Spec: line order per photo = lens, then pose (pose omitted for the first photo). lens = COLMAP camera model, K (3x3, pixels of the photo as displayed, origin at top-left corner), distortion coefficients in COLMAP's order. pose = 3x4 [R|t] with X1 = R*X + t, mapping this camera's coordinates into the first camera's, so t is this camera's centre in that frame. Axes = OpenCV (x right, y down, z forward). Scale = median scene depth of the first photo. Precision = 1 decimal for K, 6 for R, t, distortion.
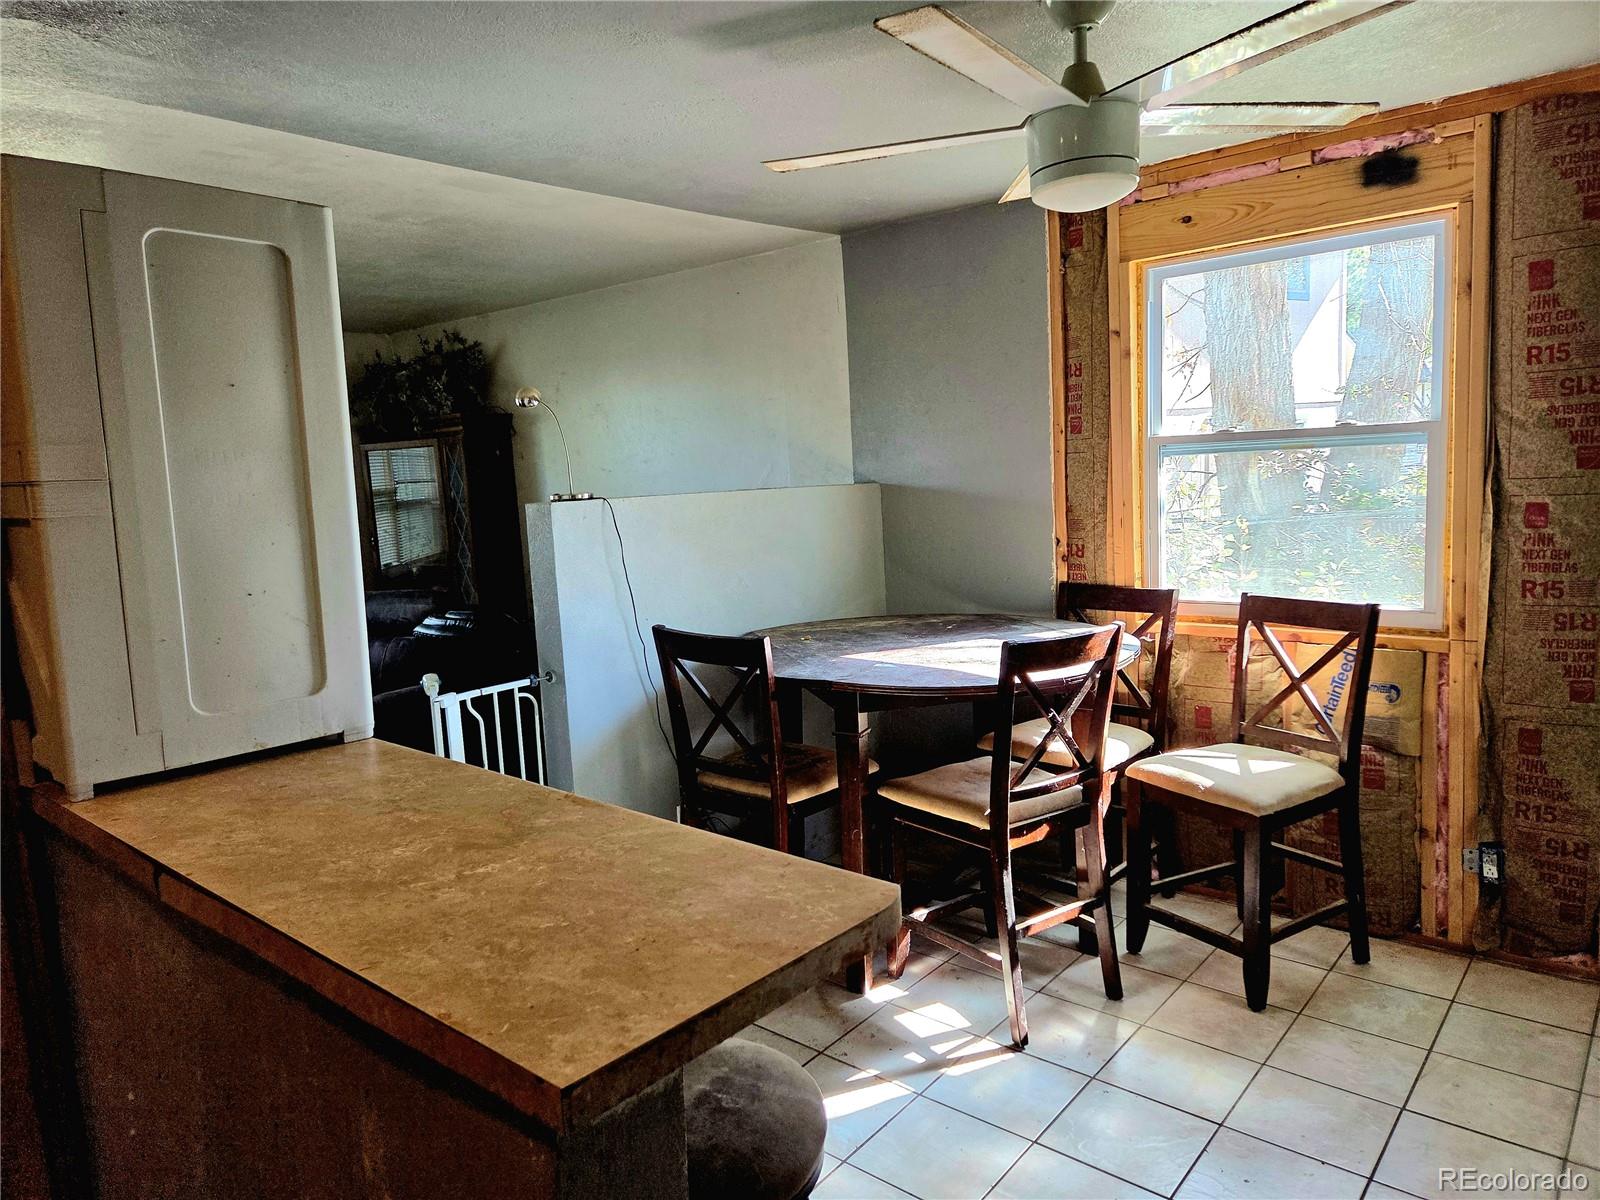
lens RADIAL K [[1064.7, 0, 787.3], [0, 1064.7, 596.7], [0, 0, 1]] dist [0.053566, -0.031391]
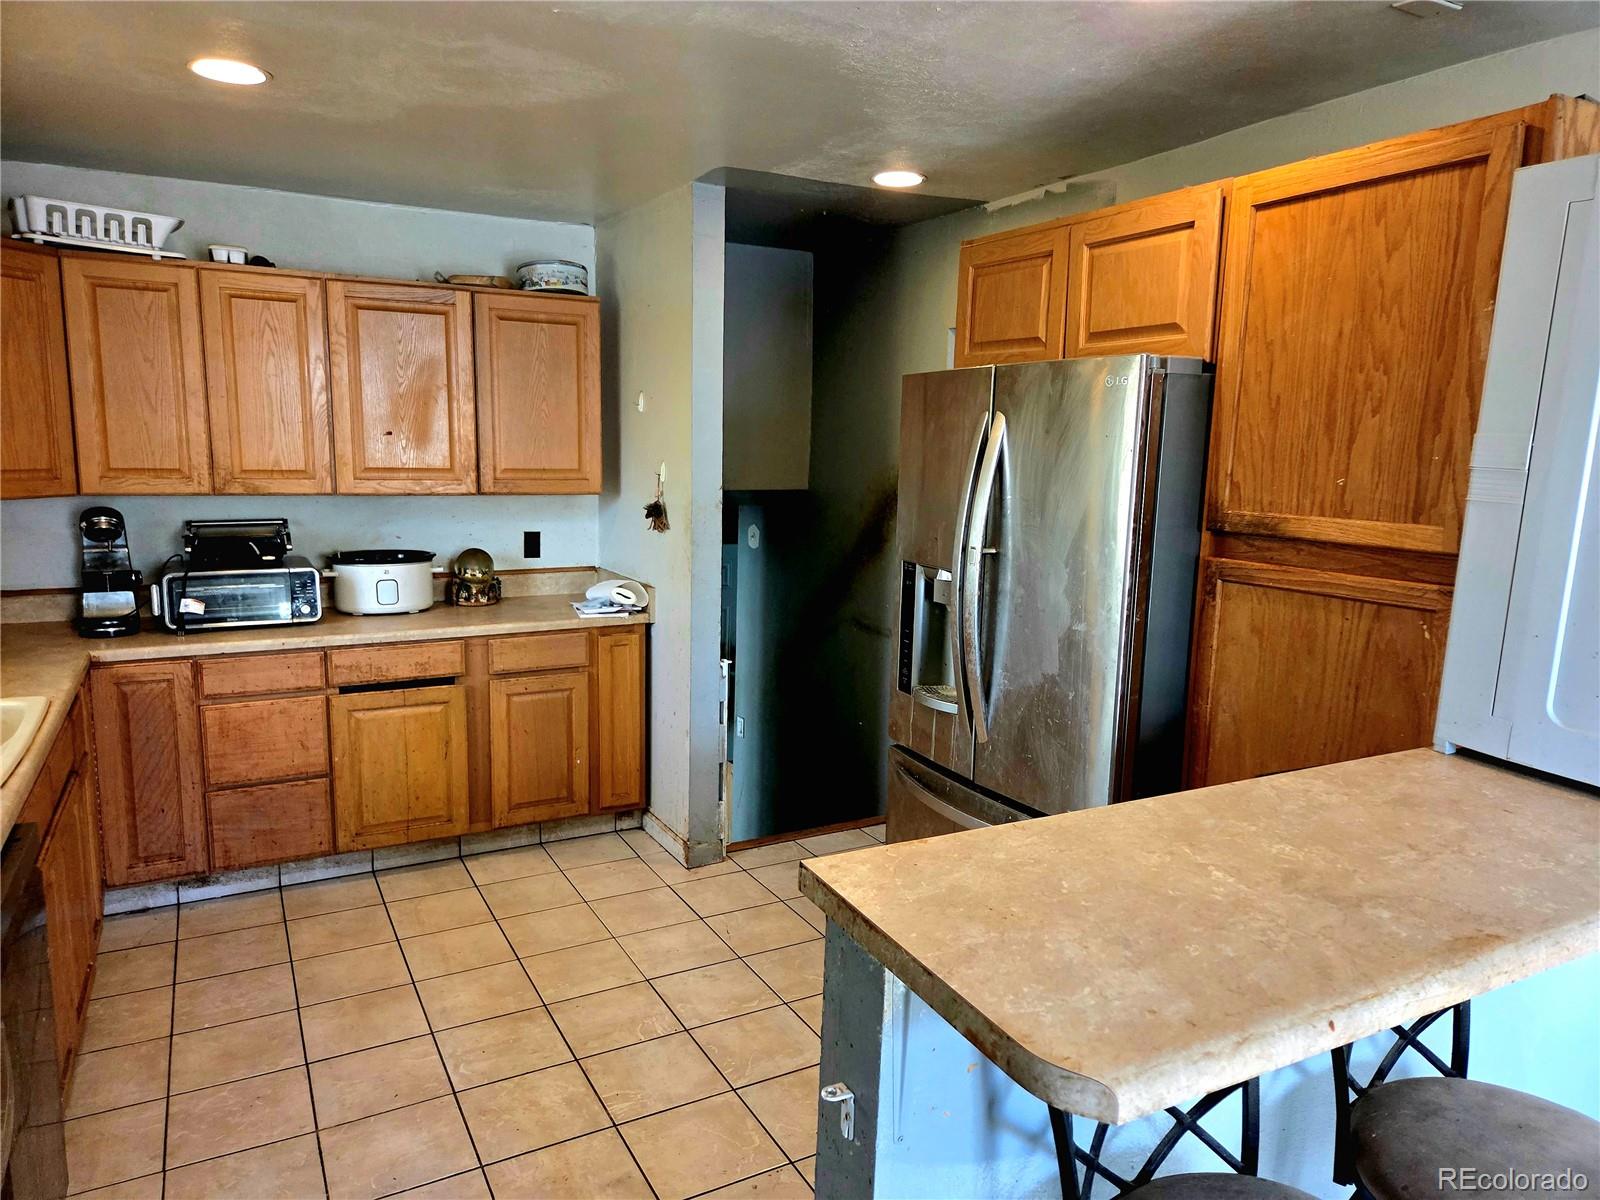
lens RADIAL K [[1064.7, 0, 794.5], [0, 1064.7, 600.9], [0, 0, 1]] dist [0.053566, -0.031391]
pose [[-0.370018, 0.183524, -0.910717, 0.309099], [-0.125136, 0.961515, 0.244603, -0.080093], [0.920558, 0.204471, -0.332812, 0.379831]]
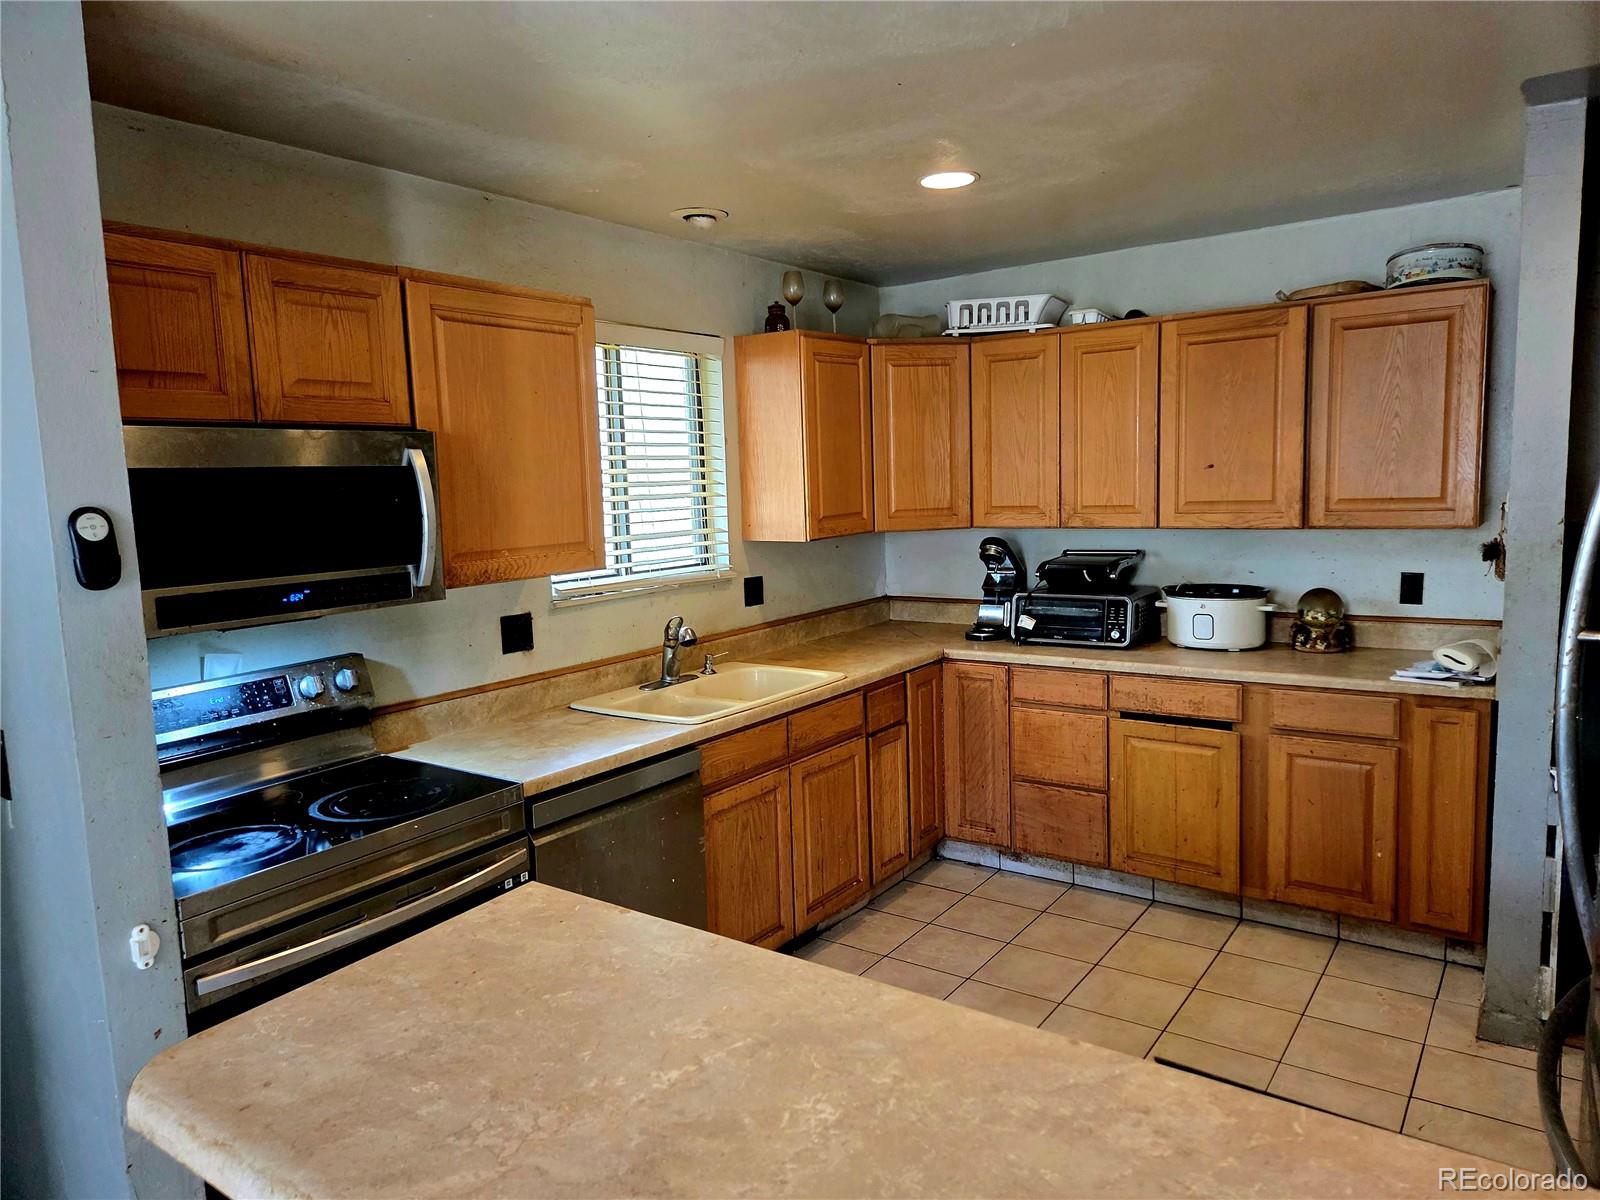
lens RADIAL K [[1064.7, 0, 810.3], [0, 1064.7, 596.7], [0, 0, 1]] dist [0.053566, -0.031391]
pose [[-0.991628, 0.094053, -0.088473, -0.142233], [0.069238, 0.965635, 0.250508, -0.099432], [0.108993, 0.242285, -0.964063, 0.680241]]
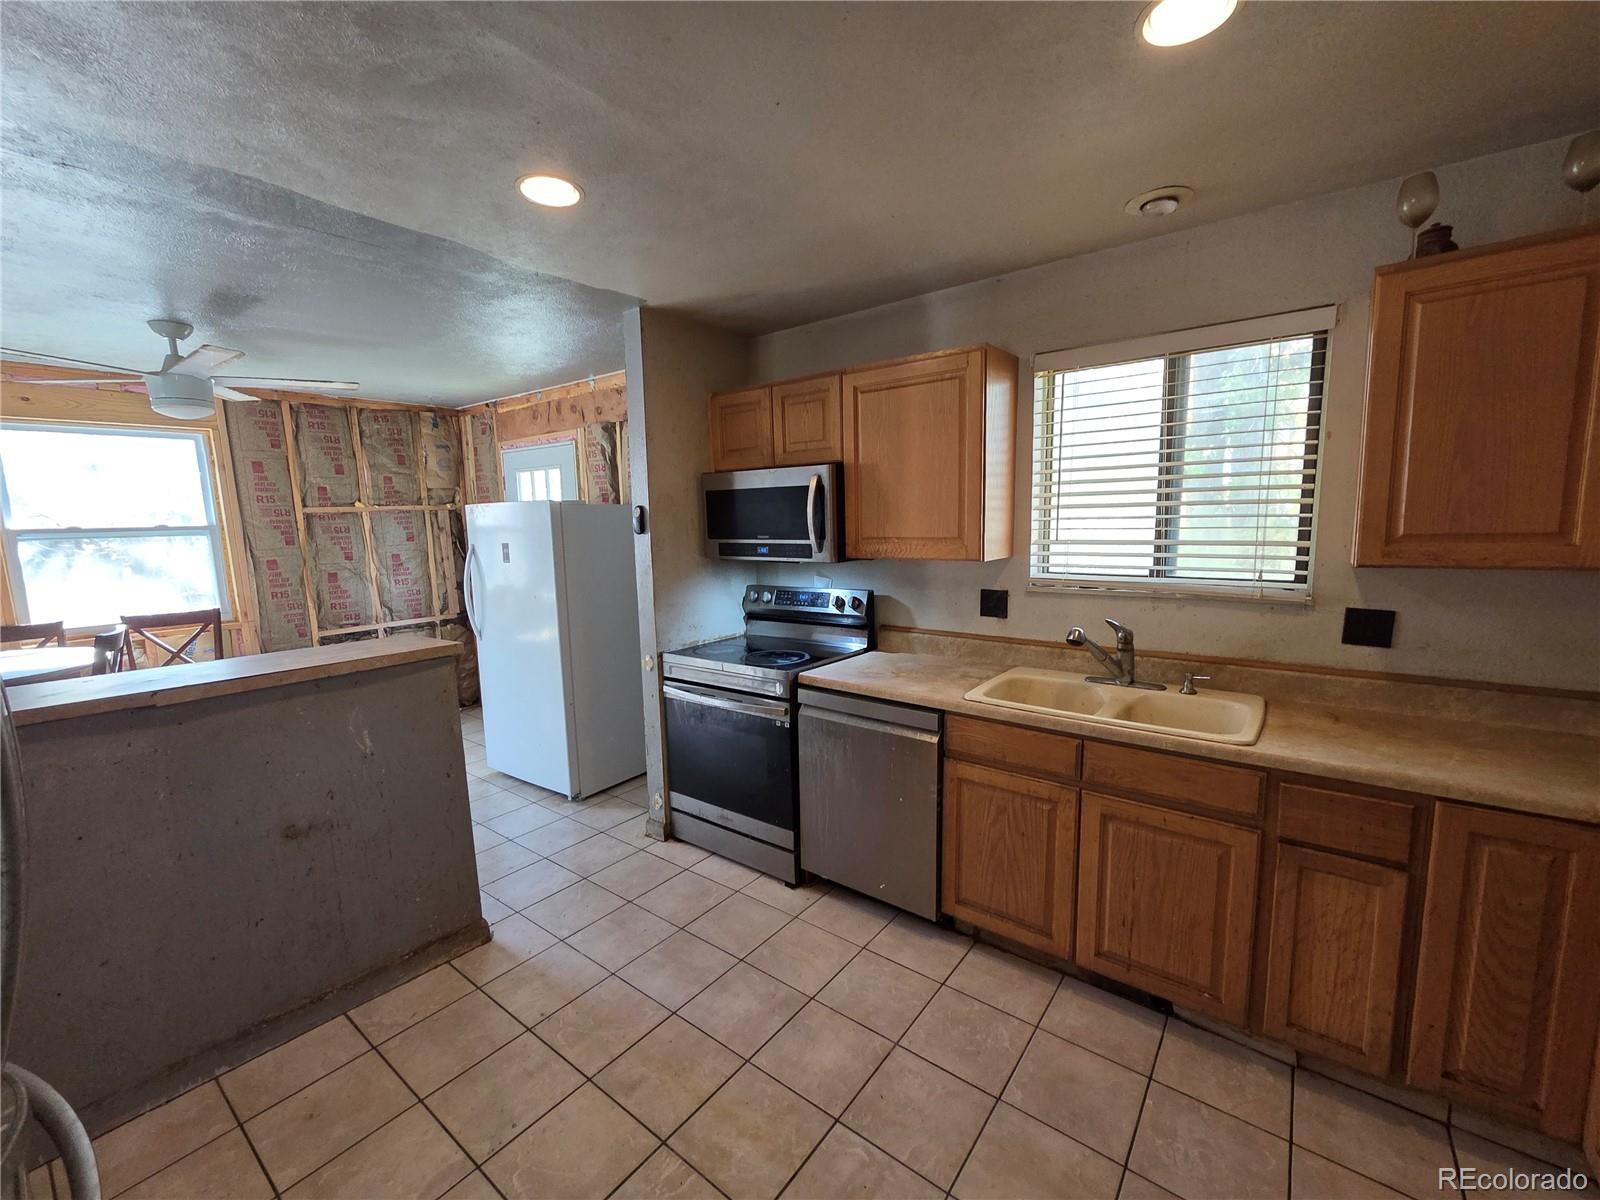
lens RADIAL K [[655.6, 0, 798.2], [0, 655.6, 603.9], [0, 0, 1]] dist [0.002112, -0.000009]
pose [[-0.048660, -0.082233, 0.995425, -0.836494], [0.157926, 0.983435, 0.088962, 0.066346], [-0.986251, 0.161532, -0.034867, -0.098853]]
